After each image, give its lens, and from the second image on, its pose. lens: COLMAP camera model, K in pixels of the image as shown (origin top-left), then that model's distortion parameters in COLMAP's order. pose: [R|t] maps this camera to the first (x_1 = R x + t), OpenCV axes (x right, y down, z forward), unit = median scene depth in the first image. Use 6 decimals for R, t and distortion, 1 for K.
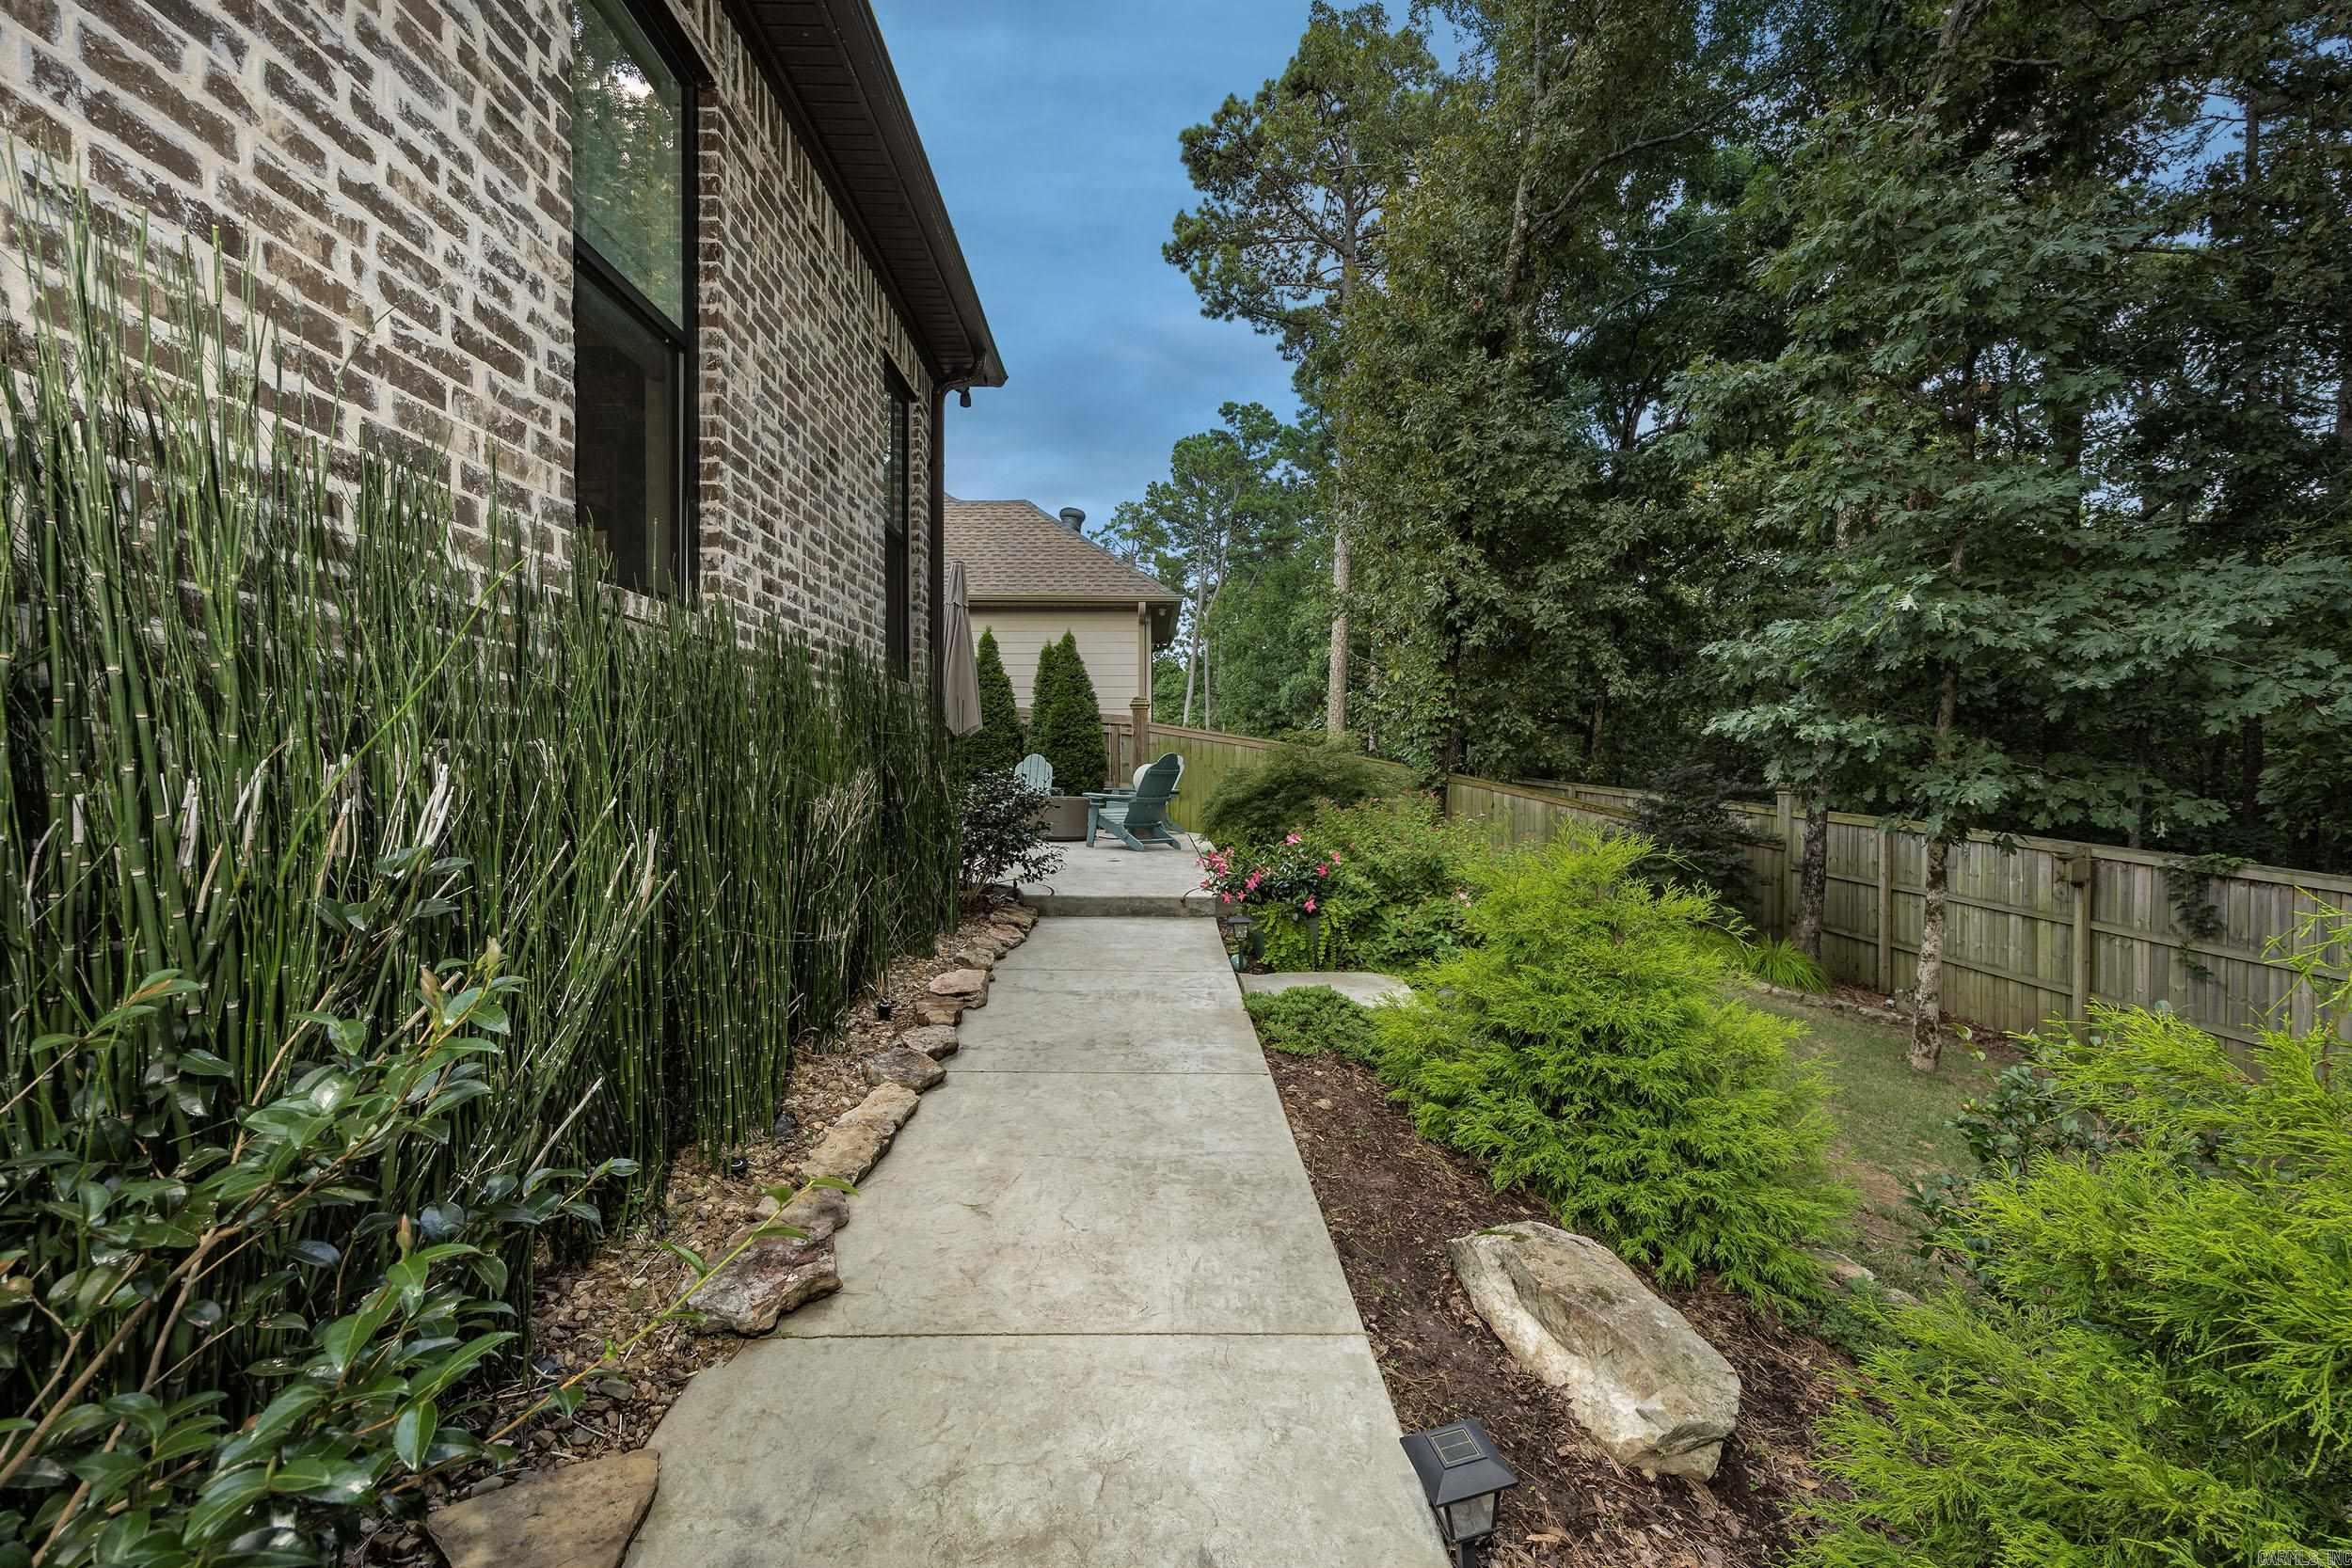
lens RADIAL K [[948.2, 0, 1176.0], [0, 948.2, 784.0], [0, 0, 1]] dist [-0.019338, -0.000018]
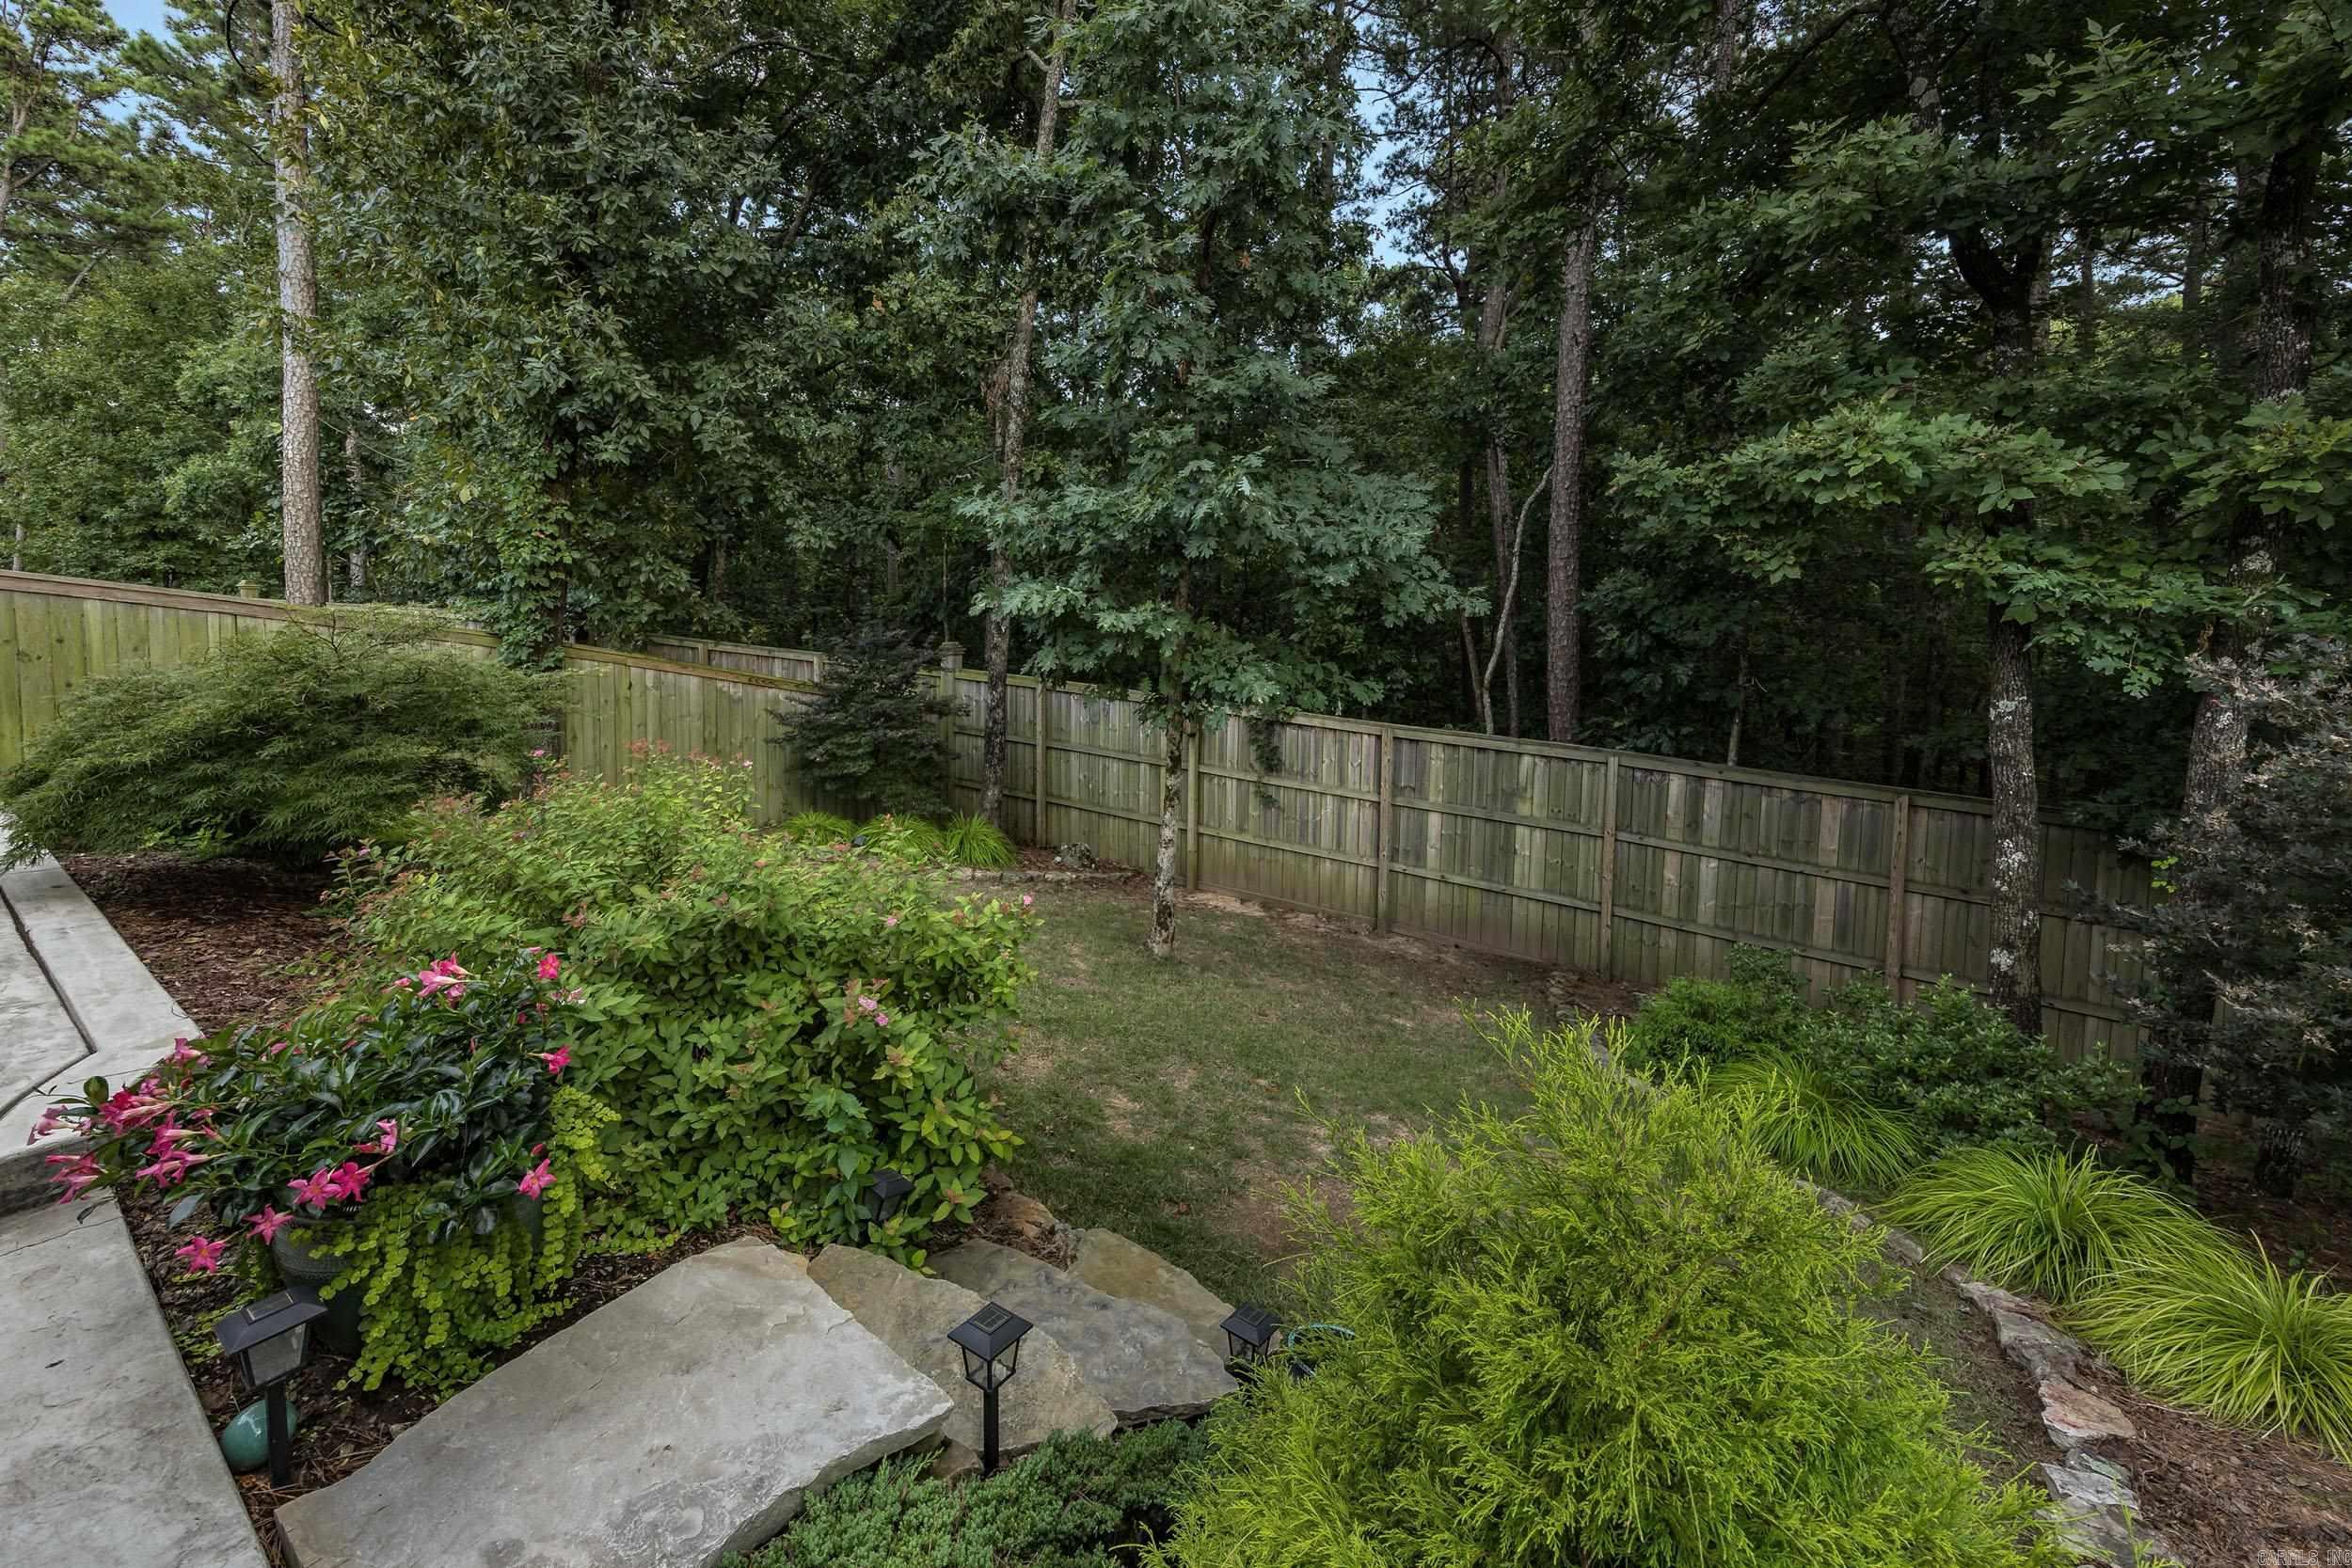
lens RADIAL K [[1000.2, 0, 1173.8], [0, 1000.2, 680.8], [0, 0, 1]] dist [0.053587, -0.011390]
pose [[0.636204, -0.048982, 0.769965, 0.000922], [0.002071, 0.998087, 0.061782, -0.033962], [-0.771518, -0.037711, 0.635088, 0.218399]]
